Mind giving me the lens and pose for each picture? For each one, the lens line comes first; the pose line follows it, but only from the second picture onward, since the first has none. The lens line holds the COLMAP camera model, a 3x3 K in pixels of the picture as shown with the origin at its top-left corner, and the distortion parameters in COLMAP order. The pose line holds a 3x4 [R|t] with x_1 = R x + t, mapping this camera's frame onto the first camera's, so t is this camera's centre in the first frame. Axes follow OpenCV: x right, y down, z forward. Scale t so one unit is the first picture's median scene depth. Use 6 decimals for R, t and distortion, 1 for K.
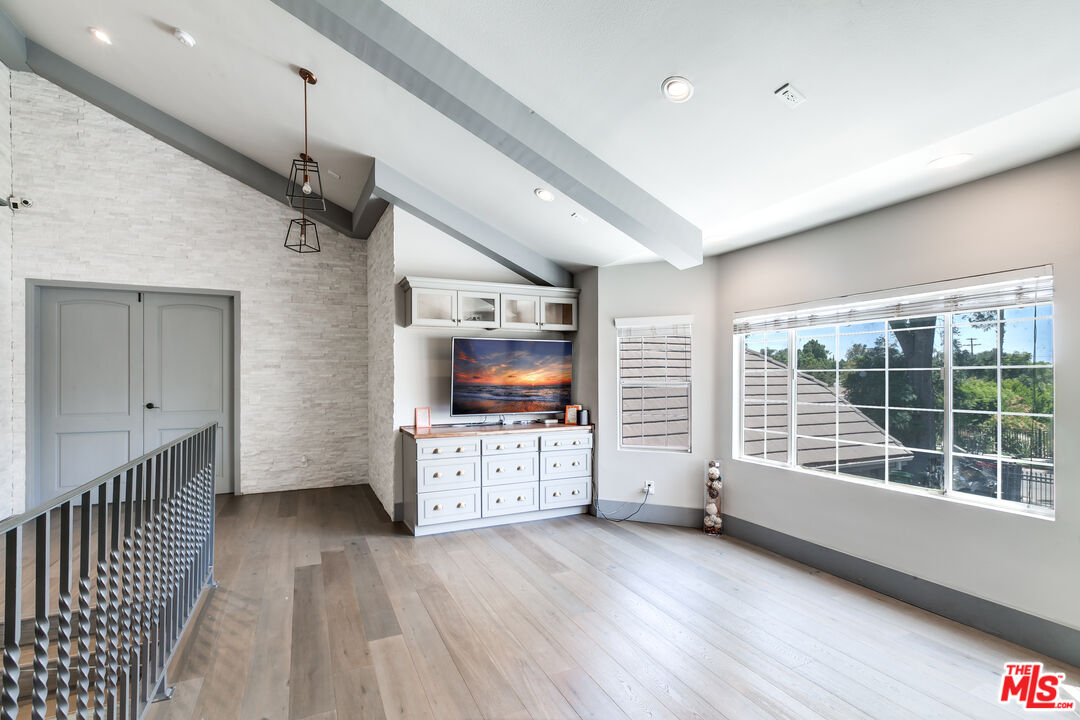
lens RADIAL K [[496.3, 0, 519.6], [0, 496.3, 371.6], [0, 0, 1]] dist [0.003592, 0.001144]
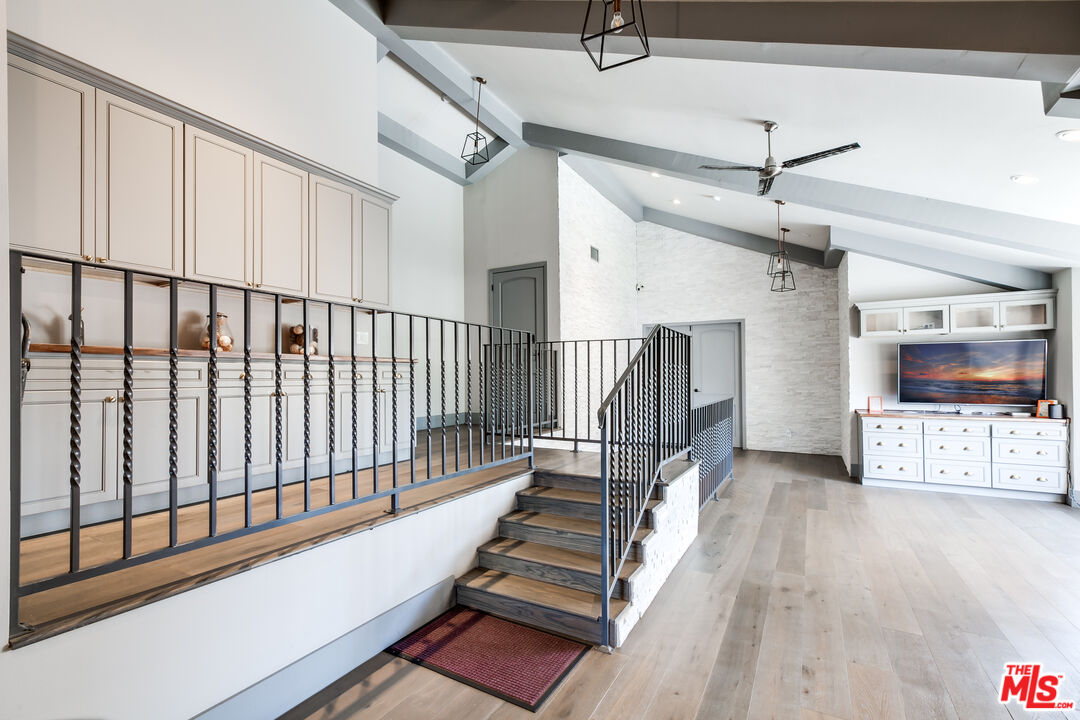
lens RADIAL K [[496.3, 0, 519.6], [0, 496.3, 371.6], [0, 0, 1]] dist [0.003592, 0.001144]
pose [[0.587054, -0.005083, -0.809532, 0.315928], [0.011848, 0.999927, 0.002313, -0.008516], [0.809461, -0.010949, 0.587071, -0.544148]]
